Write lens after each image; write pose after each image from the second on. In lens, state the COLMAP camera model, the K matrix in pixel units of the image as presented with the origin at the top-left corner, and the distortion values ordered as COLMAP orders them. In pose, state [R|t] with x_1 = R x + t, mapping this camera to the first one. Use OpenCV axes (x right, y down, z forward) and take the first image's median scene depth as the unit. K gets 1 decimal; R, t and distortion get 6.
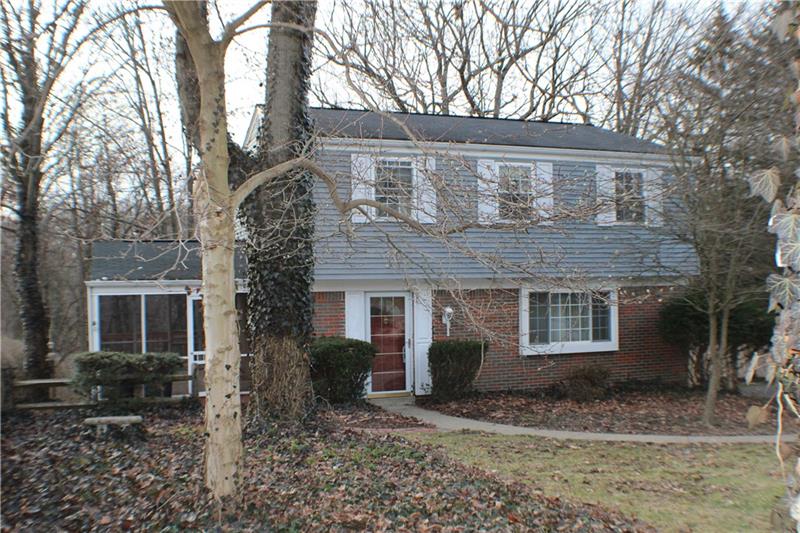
lens RADIAL K [[685.8, 0, 398.5], [0, 685.8, 266.7], [0, 0, 1]] dist [-0.001557, 0.000084]
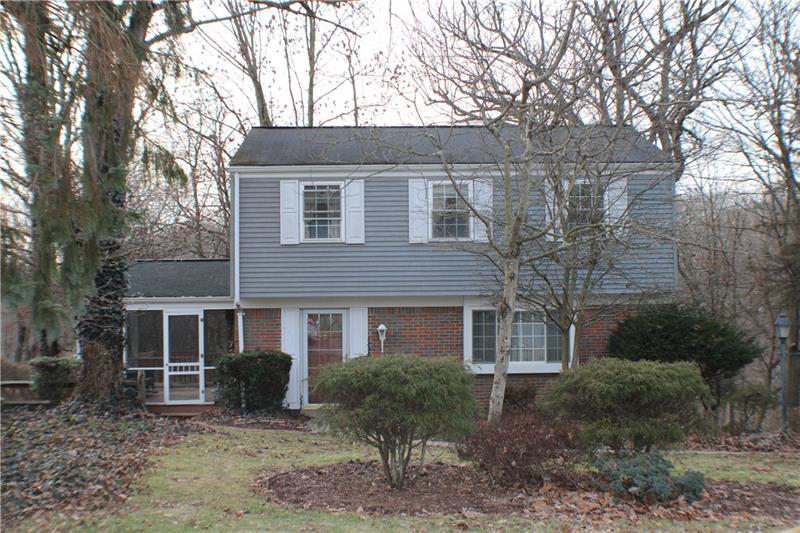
lens RADIAL K [[736.0, 0, 401.3], [0, 736.0, 271.6], [0, 0, 1]] dist [0.002480, 0.000000]
pose [[0.957502, -0.017295, -0.287907, 0.405130], [0.005404, 0.999101, -0.042043, 0.026058], [0.288375, 0.038701, 0.956735, -0.045991]]
